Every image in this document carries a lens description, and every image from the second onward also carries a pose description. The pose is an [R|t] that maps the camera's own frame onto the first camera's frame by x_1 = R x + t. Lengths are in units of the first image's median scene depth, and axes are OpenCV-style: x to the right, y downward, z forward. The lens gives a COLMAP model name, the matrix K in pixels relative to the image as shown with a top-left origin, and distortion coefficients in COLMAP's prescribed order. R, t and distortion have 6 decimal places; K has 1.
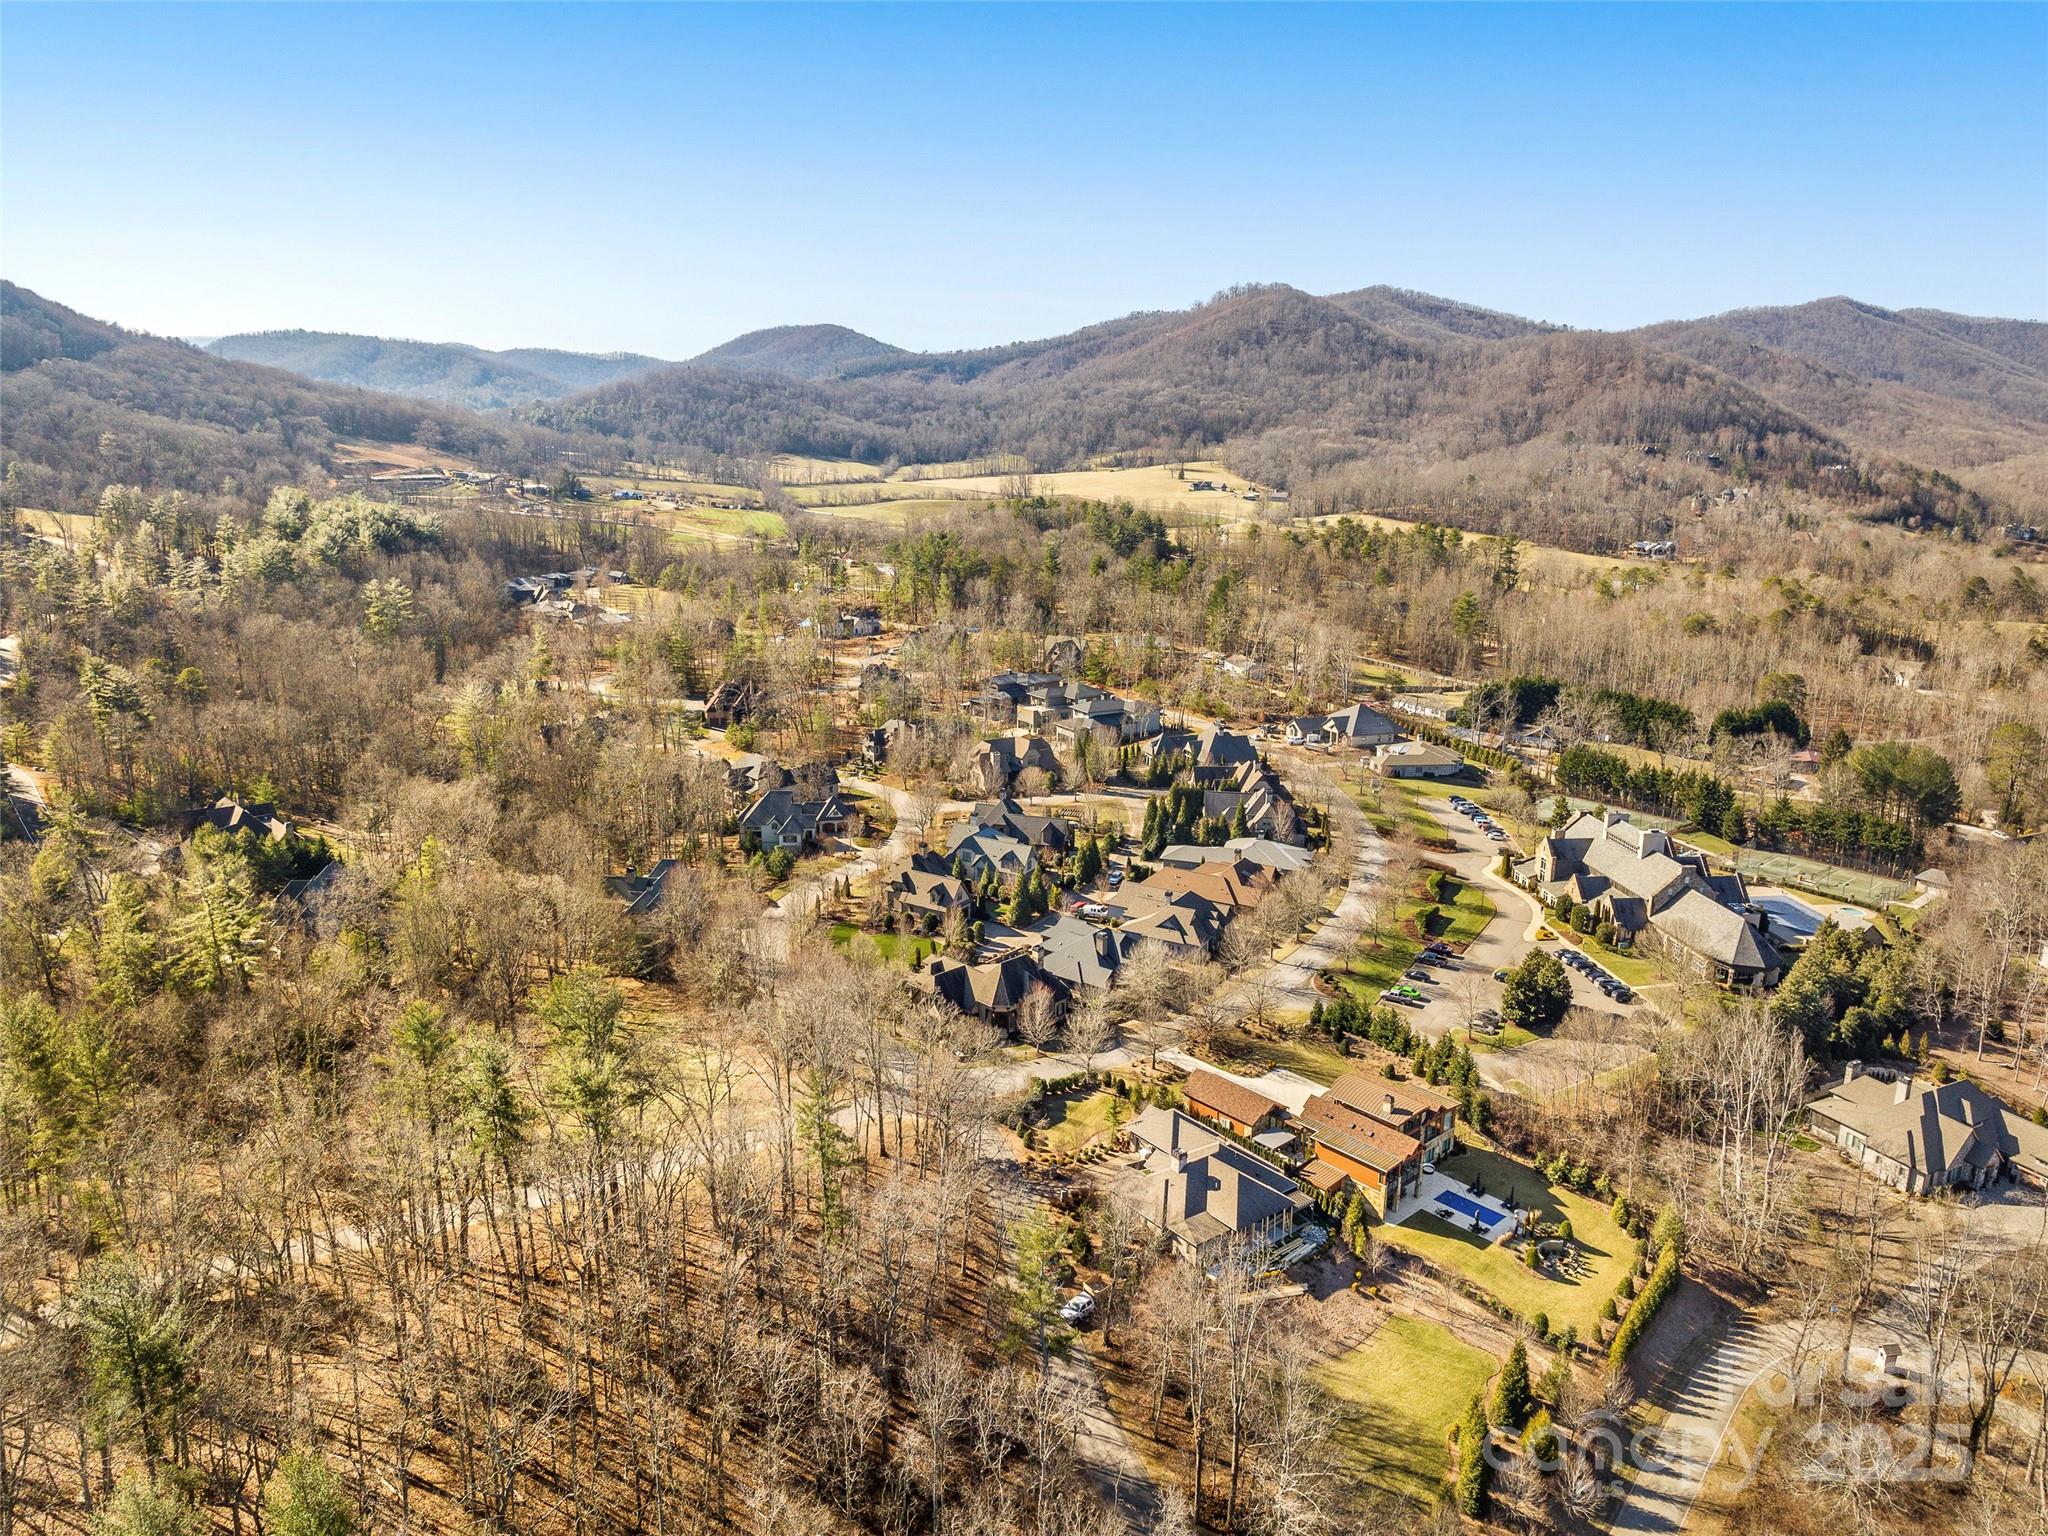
lens RADIAL K [[1440.7, 0, 1024.0], [0, 1440.7, 768.0], [0, 0, 1]] dist [-0.027925, 0.002446]
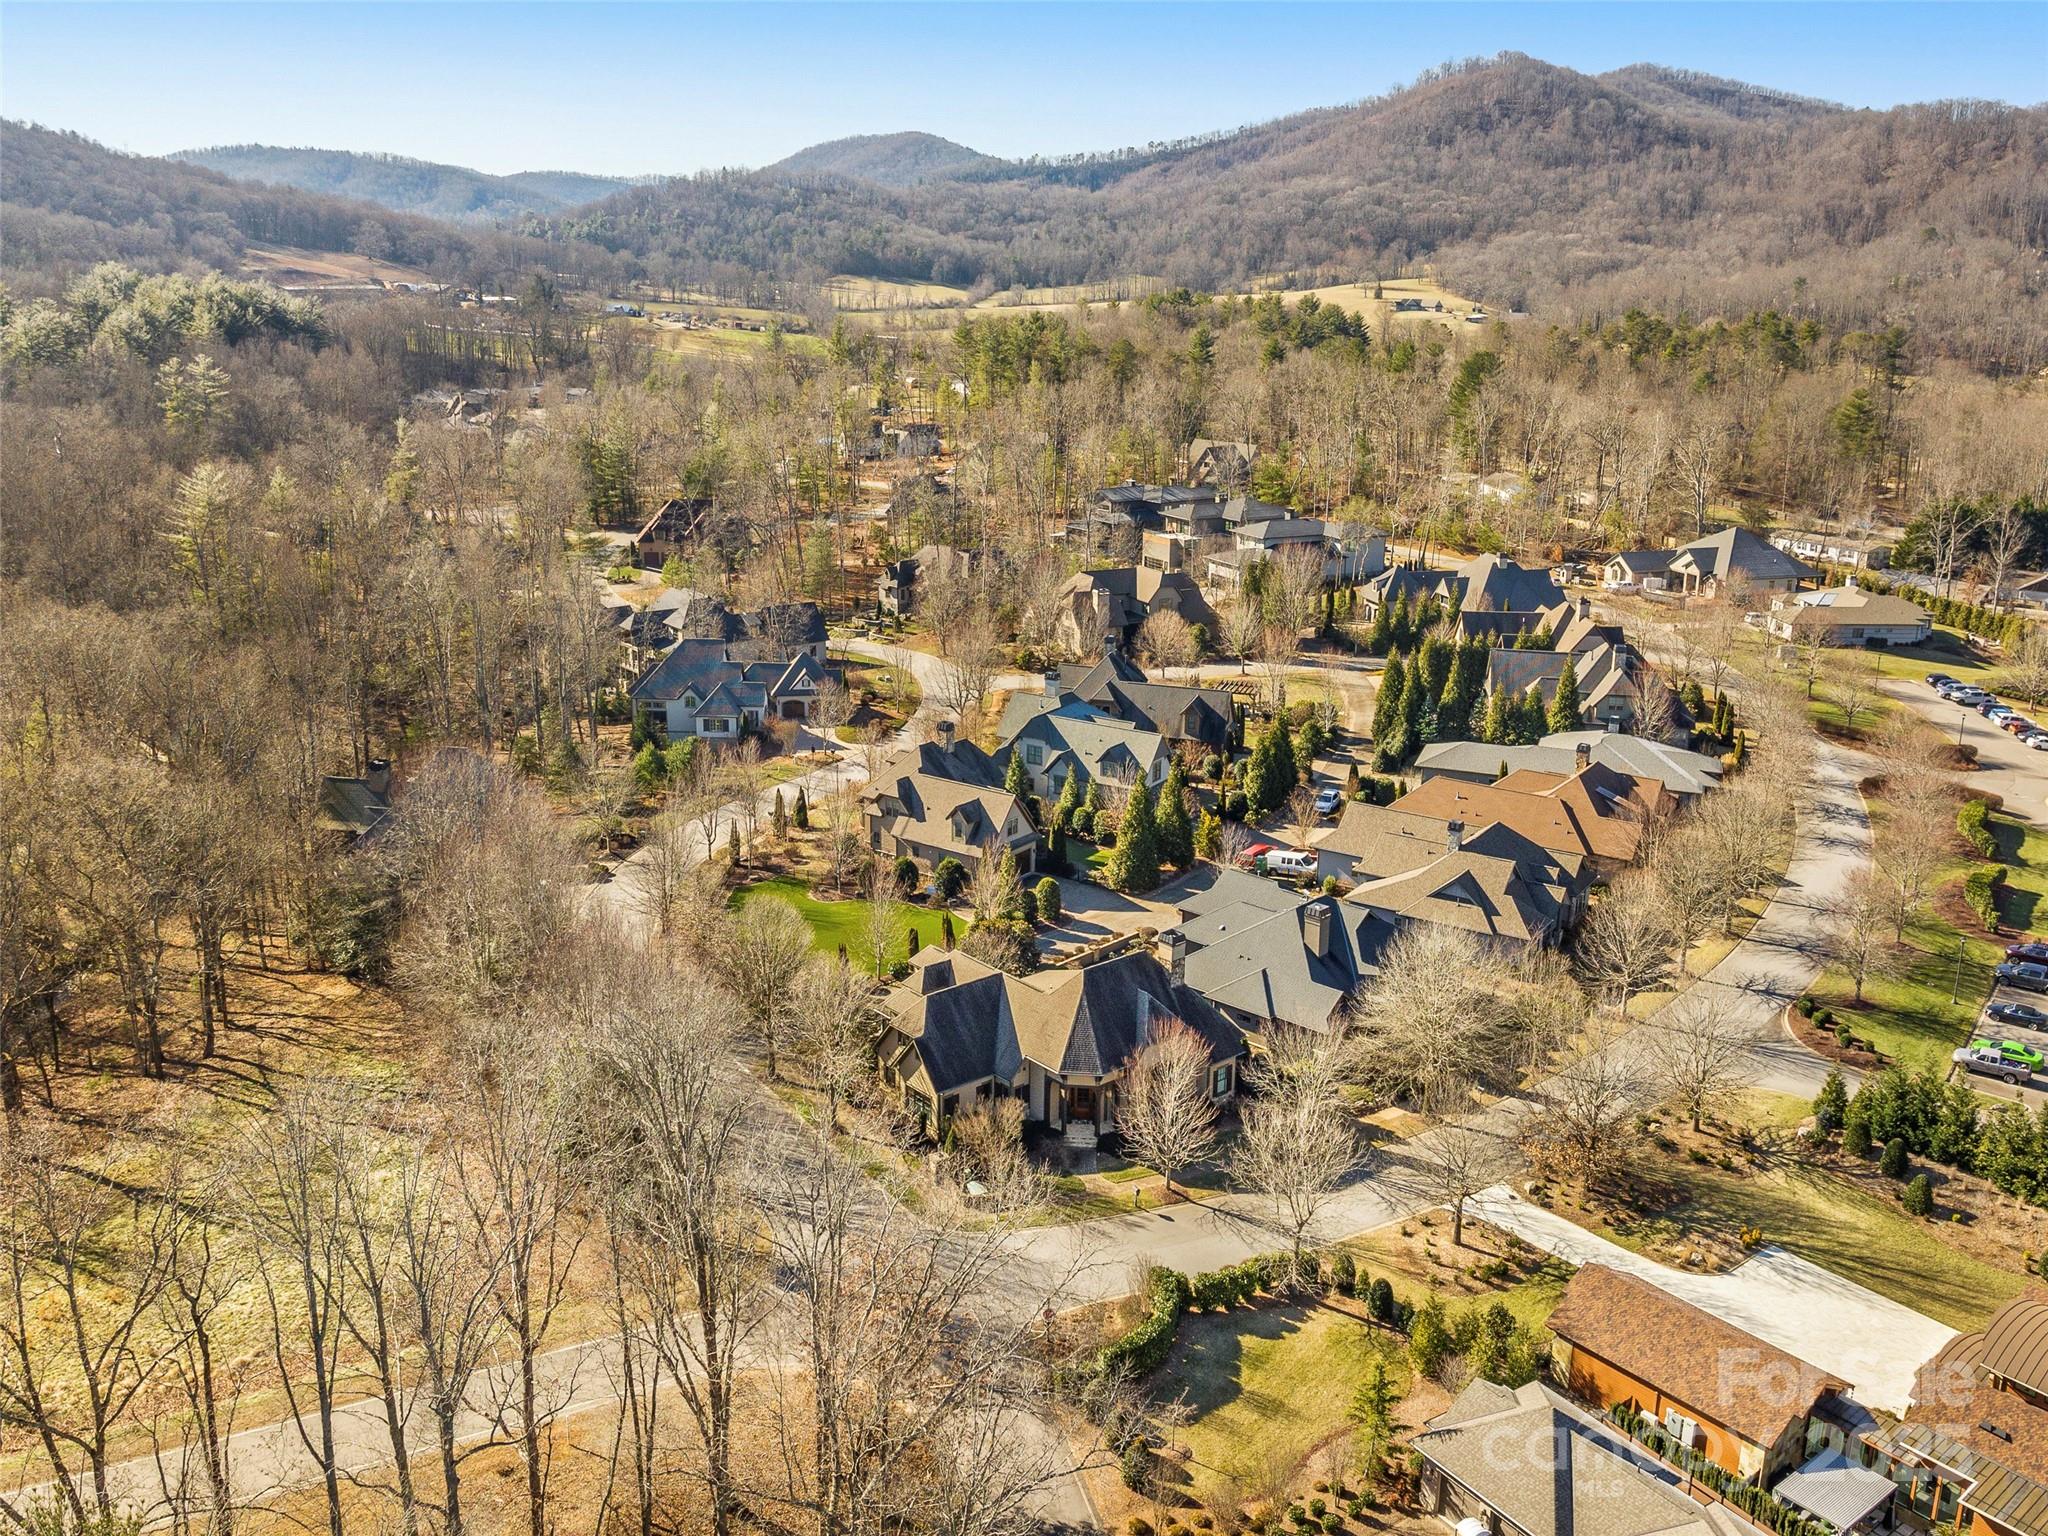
lens RADIAL K [[1403.5, 0, 1047.3], [0, 1403.5, 802.2], [0, 0, 1]] dist [-0.028624, -0.007848]
pose [[0.996691, 0.015304, -0.079830, 0.004583], [-0.012895, 0.999448, 0.030612, 0.061190], [0.080254, -0.029481, 0.996338, 0.488455]]
